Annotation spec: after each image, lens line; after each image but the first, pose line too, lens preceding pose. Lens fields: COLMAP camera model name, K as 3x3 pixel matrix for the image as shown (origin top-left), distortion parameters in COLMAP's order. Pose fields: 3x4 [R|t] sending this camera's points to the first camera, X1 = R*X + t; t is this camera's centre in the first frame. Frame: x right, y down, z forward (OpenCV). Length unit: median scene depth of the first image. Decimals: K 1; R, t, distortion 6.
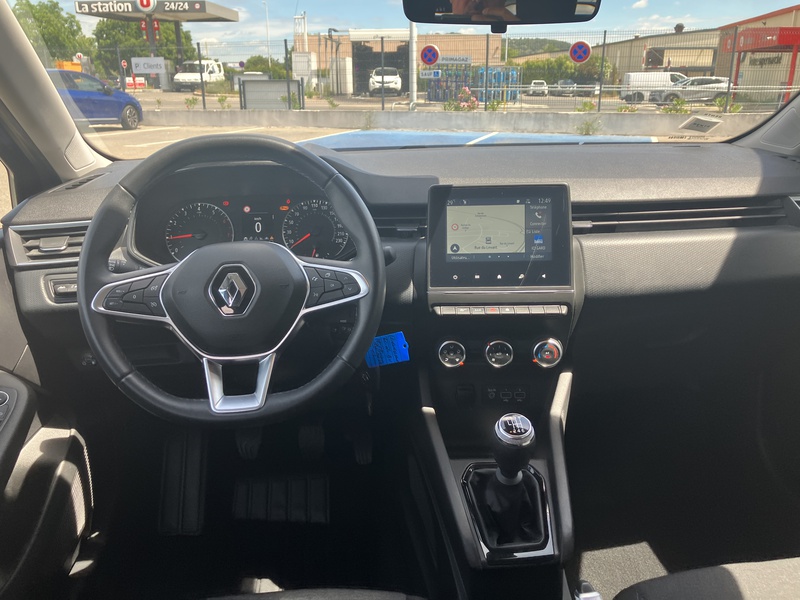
lens RADIAL K [[666.1, 0, 404.2], [0, 666.1, 285.0], [0, 0, 1]] dist [0.026968, -0.022754]
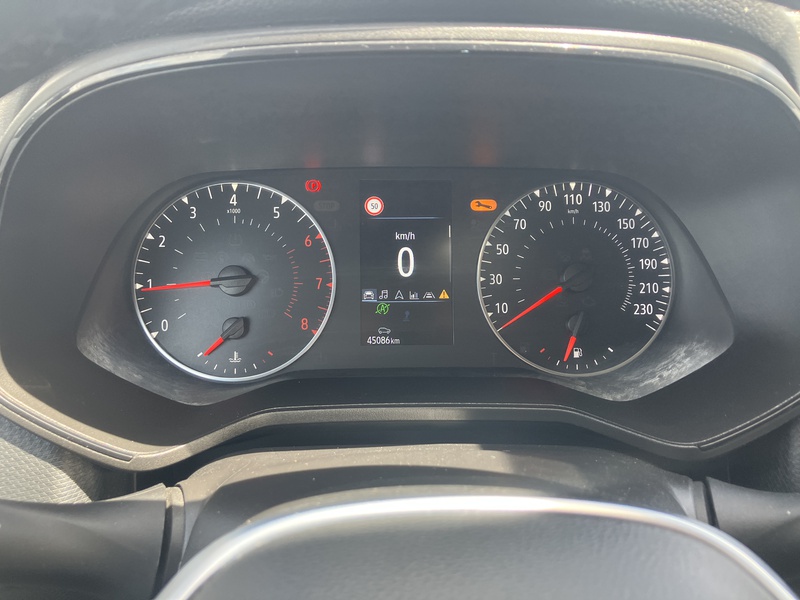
lens RADIAL K [[666.1, 0, 393.2], [0, 666.1, 284.9], [0, 0, 1]] dist [0.026968, -0.022754]
pose [[0.997496, 0.046384, -0.053382, -0.231563], [-0.040628, 0.993718, 0.104277, -0.122246], [0.057884, -0.101847, 0.993115, 0.745669]]
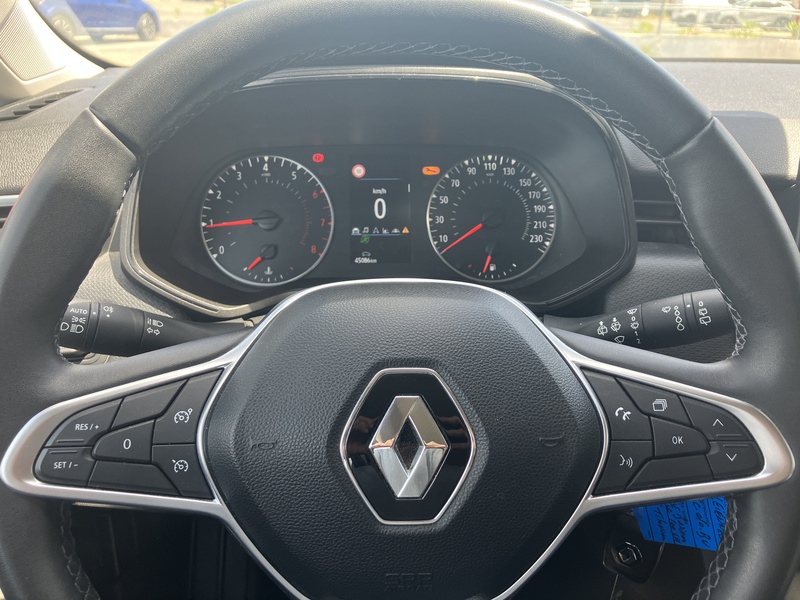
lens RADIAL K [[666.1, 0, 396.4], [0, 666.1, 295.3], [0, 0, 1]] dist [0.026968, -0.022754]
pose [[0.998675, 0.038369, -0.034299, -0.208764], [-0.033908, 0.991911, 0.122324, -0.092768], [0.038715, -0.120999, 0.991897, 0.548468]]
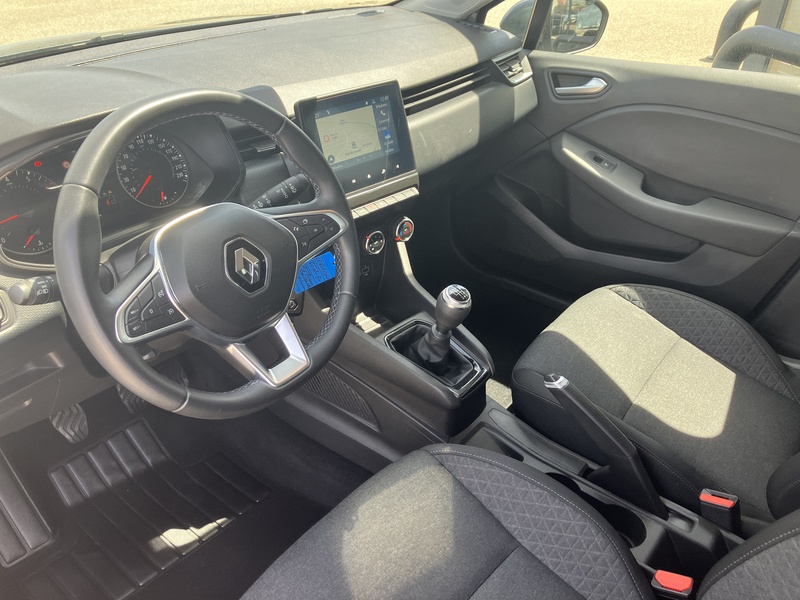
lens RADIAL K [[666.1, 0, 403.1], [0, 666.1, 303.9], [0, 0, 1]] dist [0.026968, -0.022754]
pose [[0.698374, -0.361677, 0.617628, -0.572472], [0.172225, 0.922494, 0.345462, -0.187482], [-0.694703, -0.134891, 0.706535, 0.144737]]
